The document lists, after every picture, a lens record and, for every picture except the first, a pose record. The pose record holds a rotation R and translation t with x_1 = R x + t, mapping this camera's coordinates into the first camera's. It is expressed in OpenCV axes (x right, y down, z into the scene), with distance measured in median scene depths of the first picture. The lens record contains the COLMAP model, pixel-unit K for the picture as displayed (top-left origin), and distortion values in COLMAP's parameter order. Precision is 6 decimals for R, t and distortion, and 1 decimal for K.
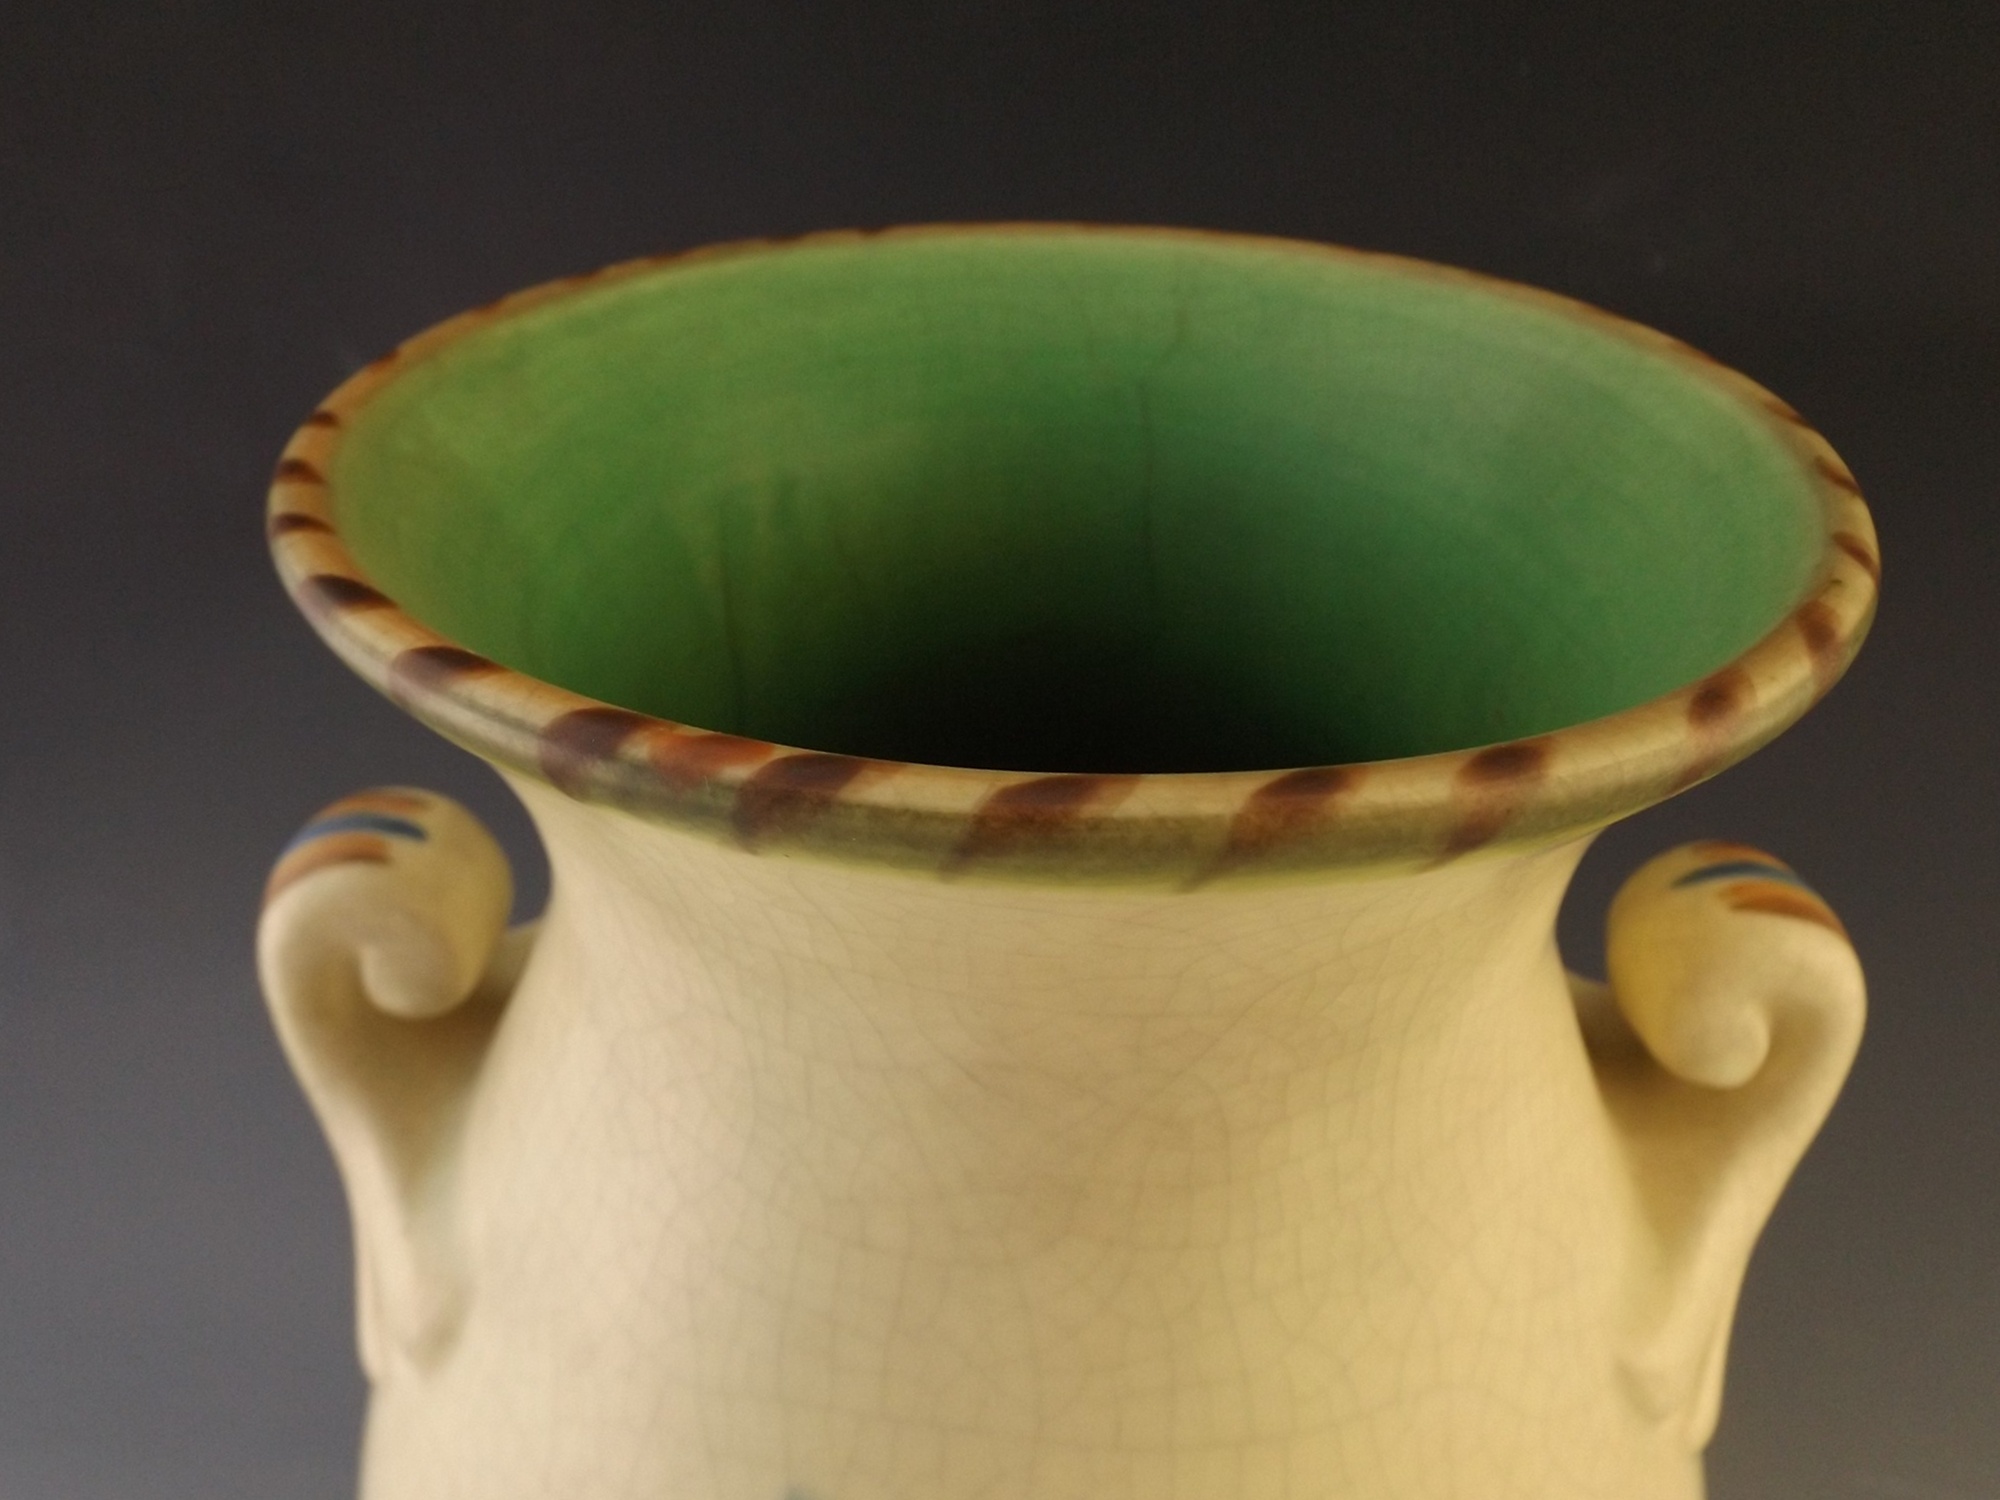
lens RADIAL K [[1557.3, 0, 994.8], [0, 1557.3, 743.4], [0, 0, 1]] dist [-0.000034, 0.000423]
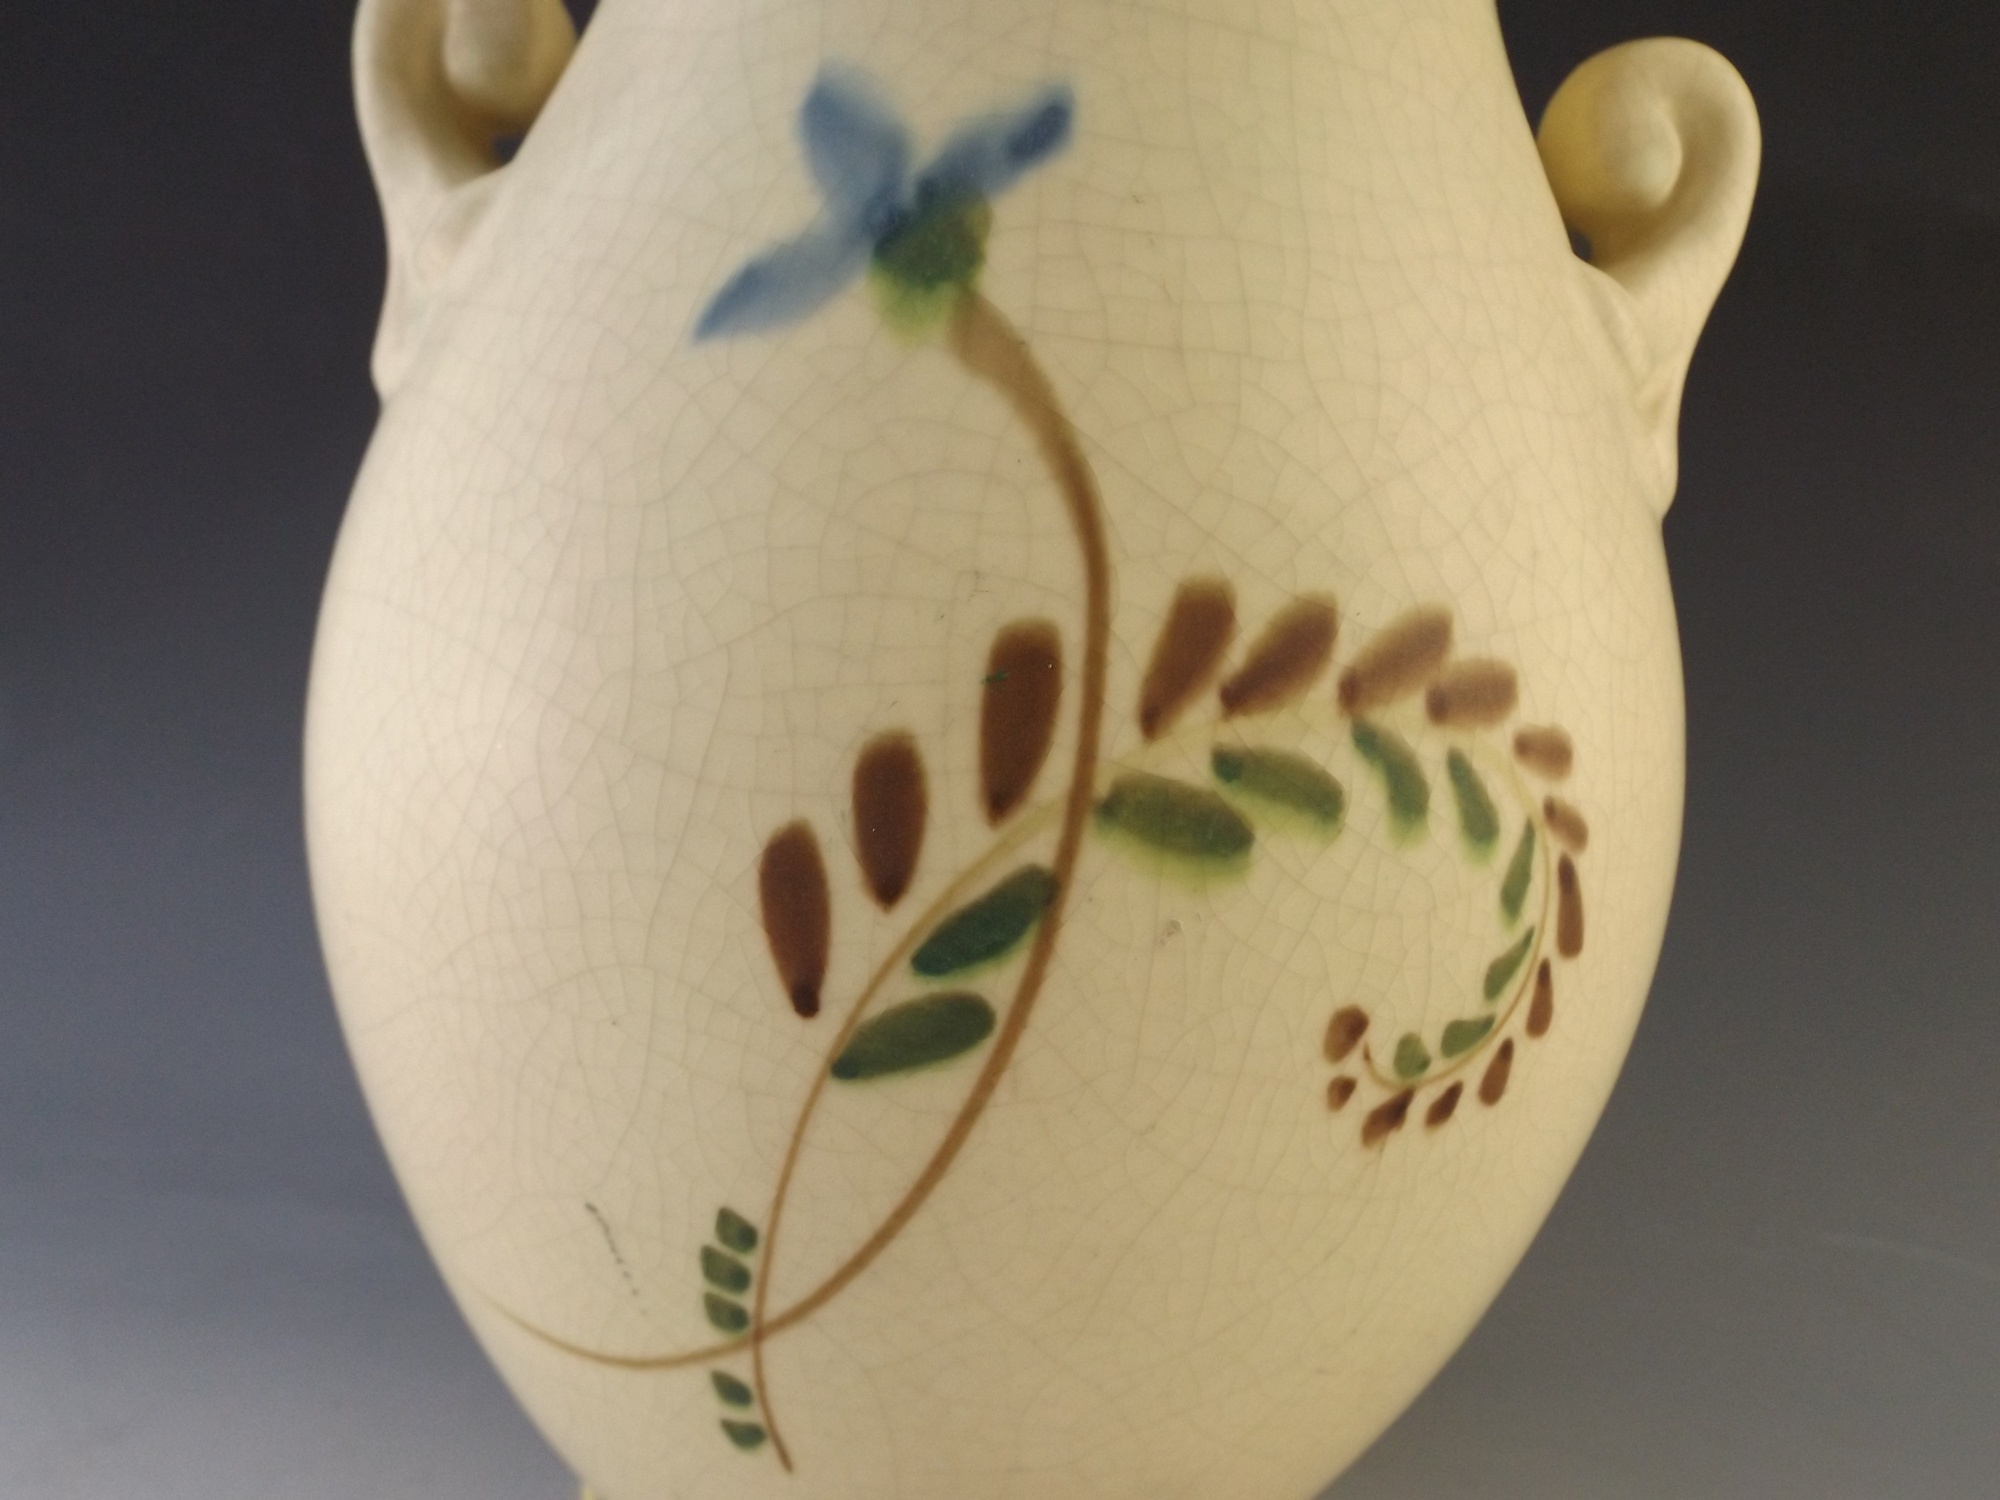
lens RADIAL K [[1428.7, 0, 1000.0], [0, 1428.7, 750.0], [0, 0, 1]] dist [0.000440, -0.056888]
pose [[0.997511, 0.059709, 0.037500, -0.020588], [-0.044619, 0.946378, -0.319965, 1.258024], [-0.054594, 0.317495, 0.946687, 0.238940]]
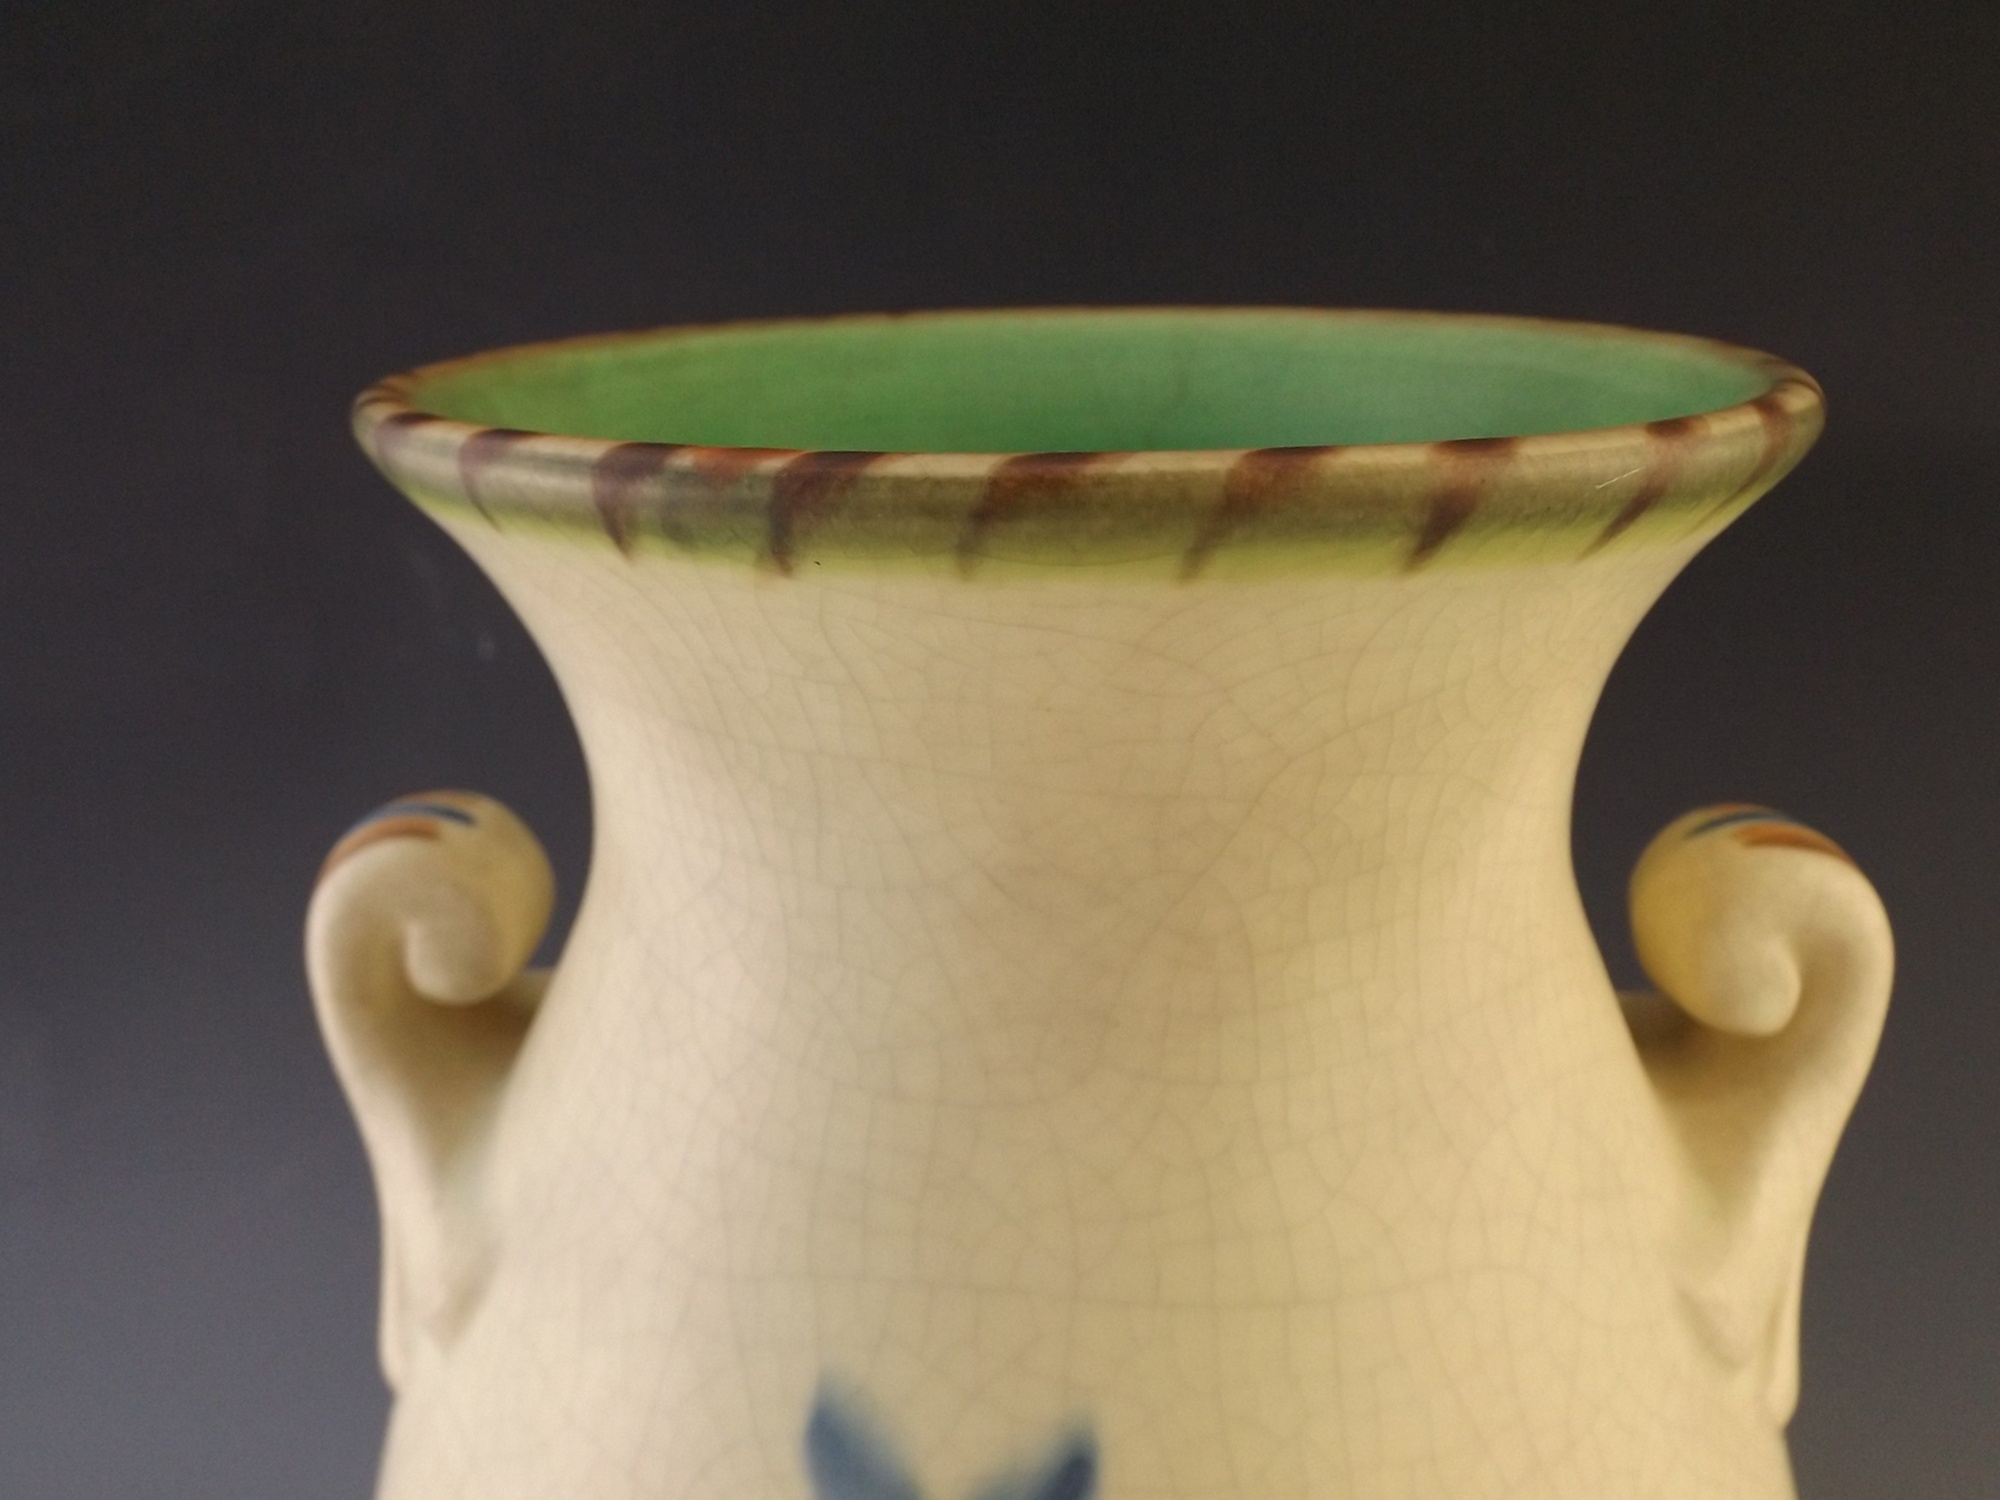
lens RADIAL K [[1537.2, 0, 1000.0], [0, 1537.2, 750.0], [0, 0, 1]] dist [0.009240, -0.005436]
pose [[0.999542, -0.025305, -0.016600, 0.005177], [0.021466, 0.979451, -0.200535, 0.304294], [0.021333, 0.200086, 0.979546, -0.011484]]
